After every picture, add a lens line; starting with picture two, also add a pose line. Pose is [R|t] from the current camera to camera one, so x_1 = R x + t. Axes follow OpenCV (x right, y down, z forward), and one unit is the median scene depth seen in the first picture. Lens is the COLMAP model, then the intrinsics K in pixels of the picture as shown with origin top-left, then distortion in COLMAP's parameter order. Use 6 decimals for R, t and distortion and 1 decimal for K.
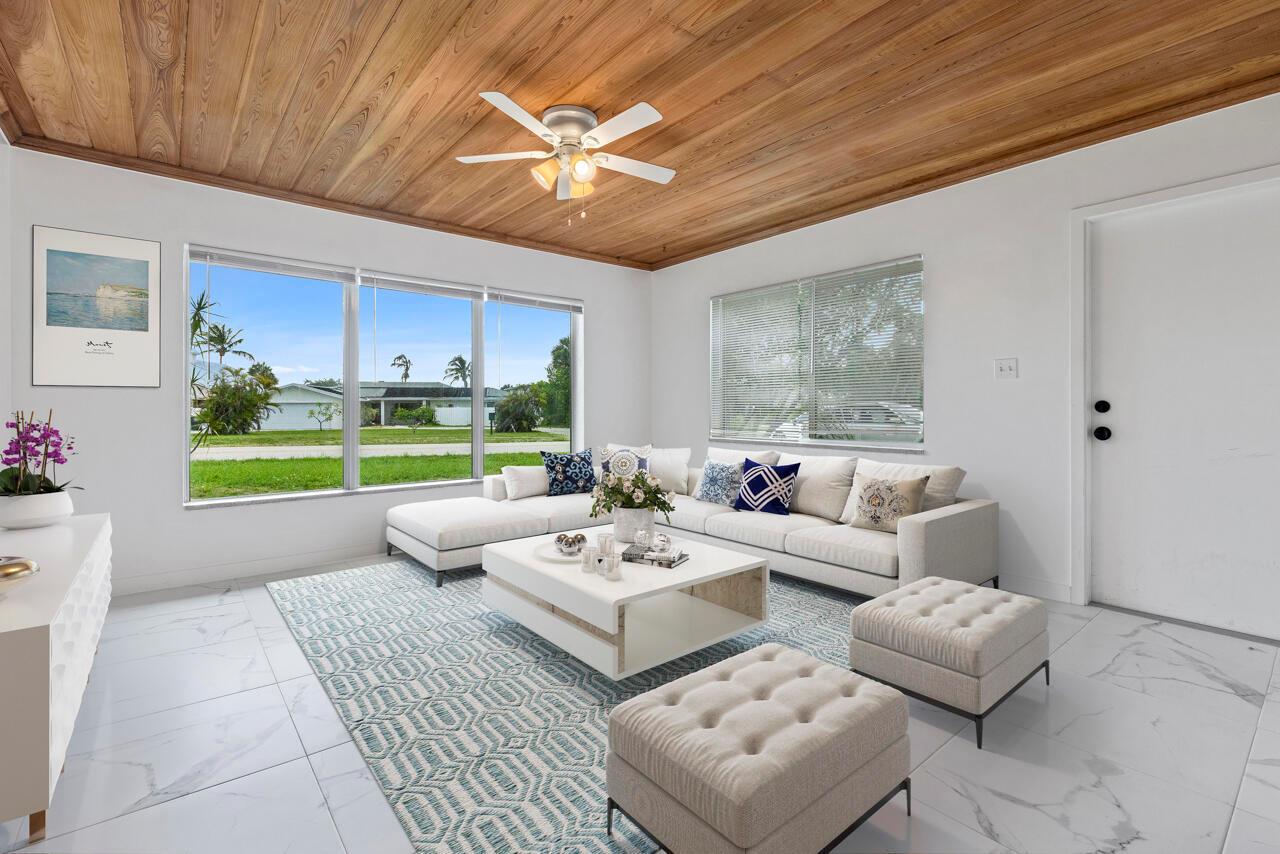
lens RADIAL K [[581.8, 0, 642.5], [0, 581.8, 416.2], [0, 0, 1]] dist [-0.000521, -0.000003]
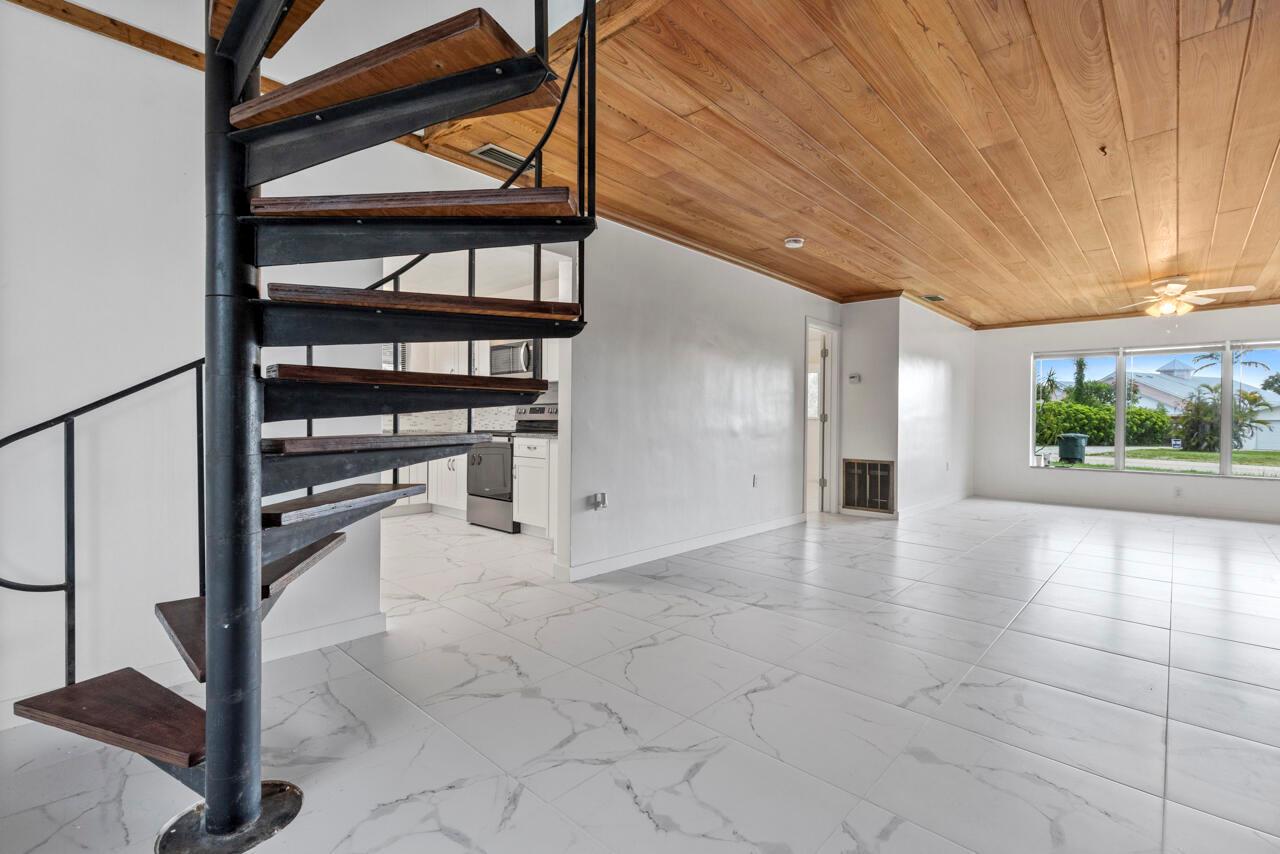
lens RADIAL K [[581.8, 0, 640.6], [0, 581.8, 425.9], [0, 0, 1]] dist [-0.000521, -0.000003]
pose [[0.132605, 0.007789, -0.991138, 0.705047], [-0.019874, 0.999789, 0.005198, 0.005576], [0.990970, 0.019008, 0.132732, -0.455942]]
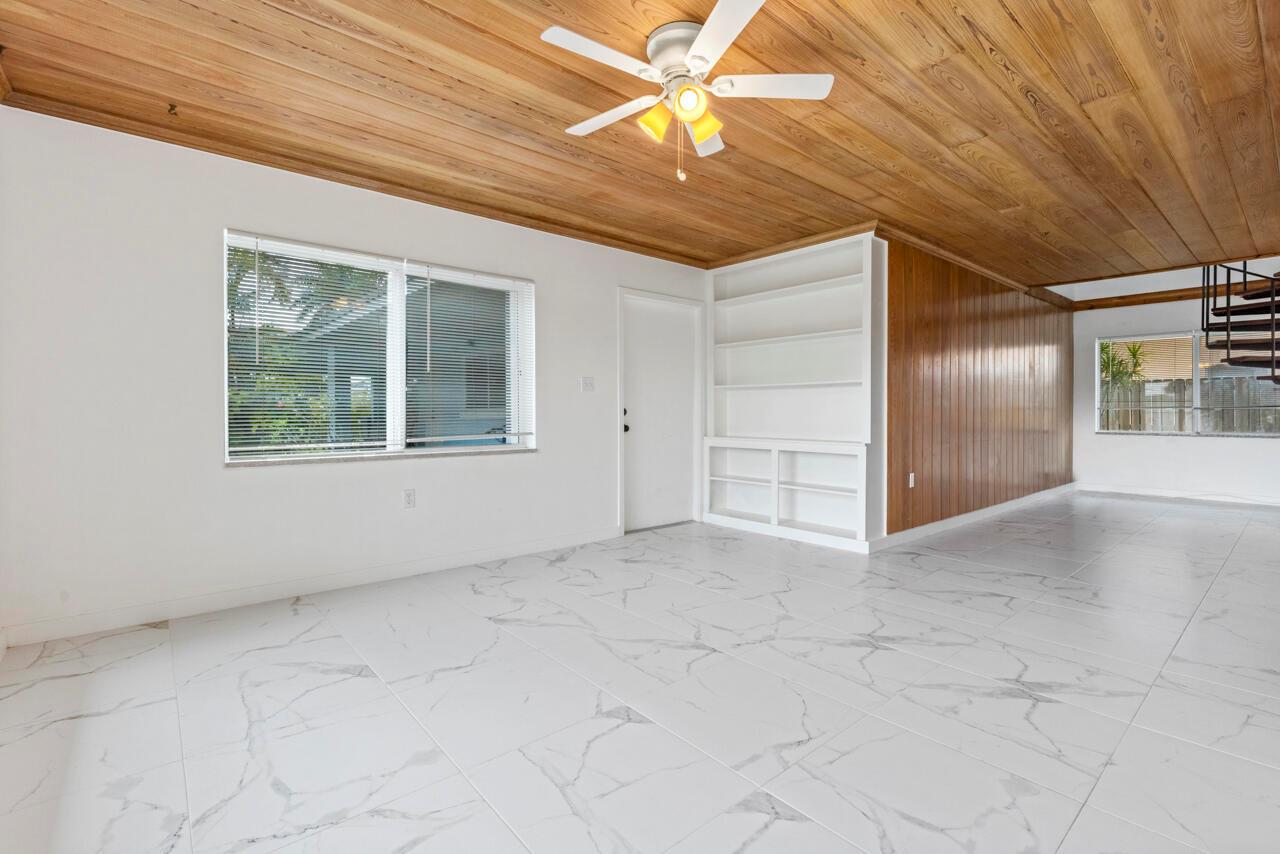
lens RADIAL K [[581.8, 0, 641.8], [0, 581.8, 421.2], [0, 0, 1]] dist [-0.000521, -0.000003]
pose [[-0.023815, -0.007165, 0.999691, -0.705019], [0.012771, 0.999891, 0.007471, -0.001352], [-0.999635, 0.012945, -0.023721, 0.822329]]
